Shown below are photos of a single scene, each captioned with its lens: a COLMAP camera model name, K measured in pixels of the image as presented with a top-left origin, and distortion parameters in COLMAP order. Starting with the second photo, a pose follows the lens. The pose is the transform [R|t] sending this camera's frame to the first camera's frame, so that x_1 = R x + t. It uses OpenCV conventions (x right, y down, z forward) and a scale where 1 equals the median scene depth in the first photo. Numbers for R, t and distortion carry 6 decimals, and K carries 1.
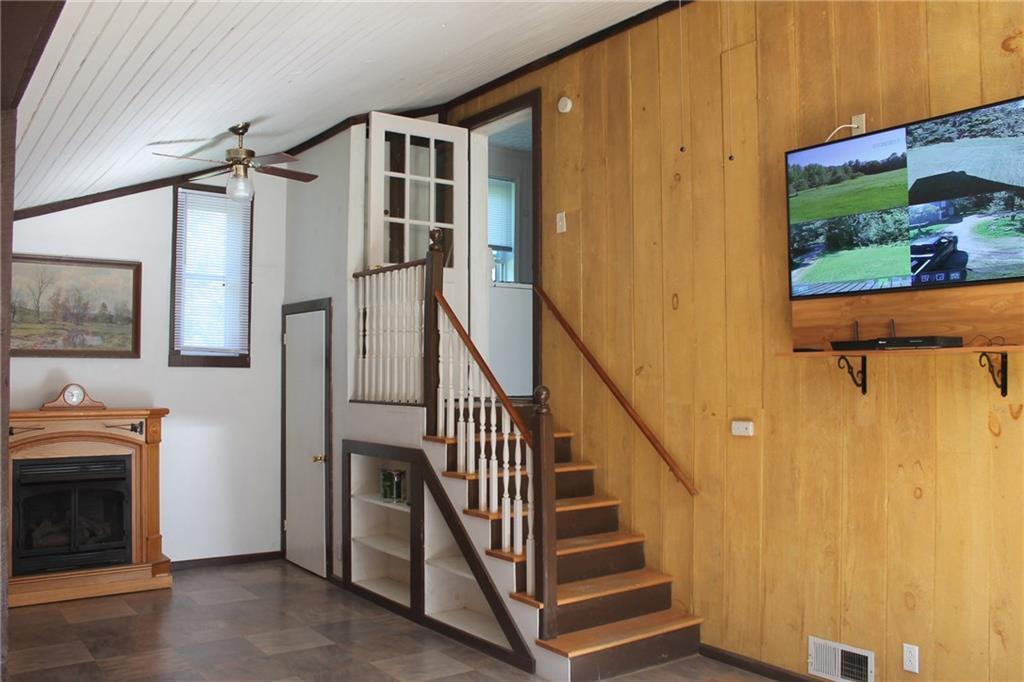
lens RADIAL K [[855.8, 0, 509.9], [0, 855.8, 345.1], [0, 0, 1]] dist [-0.156801, 0.124337]
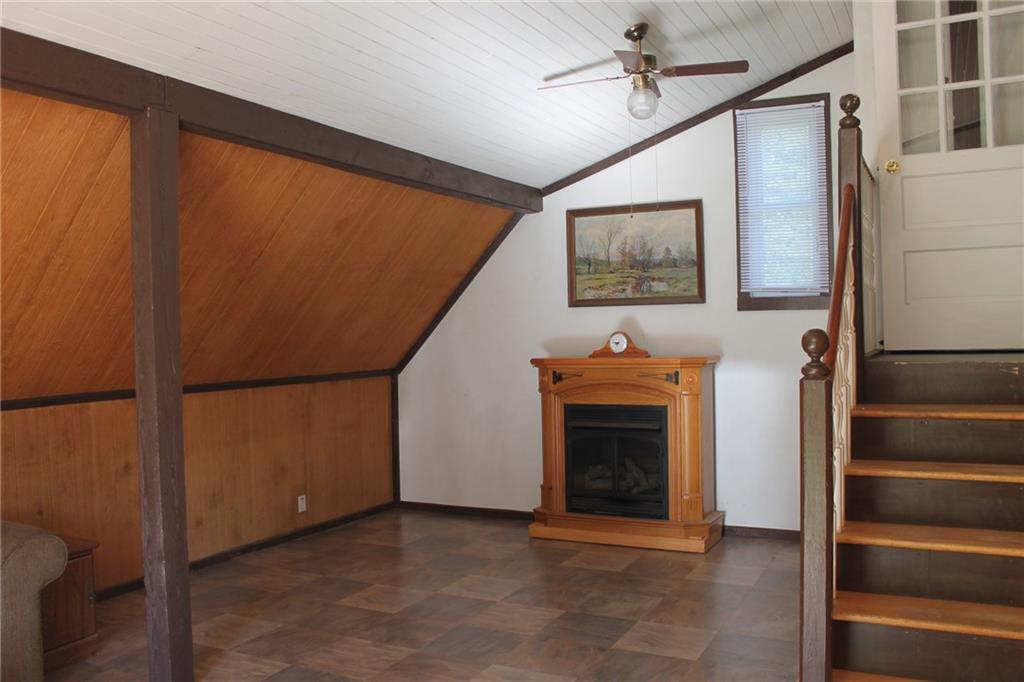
lens RADIAL K [[855.8, 0, 509.9], [0, 855.8, 345.1], [0, 0, 1]] dist [-0.156801, 0.124337]
pose [[0.429949, 0.005986, -0.902833, 0.324851], [0.048326, 0.998392, 0.029634, 0.024968], [0.901559, -0.056371, 0.428968, 0.412392]]
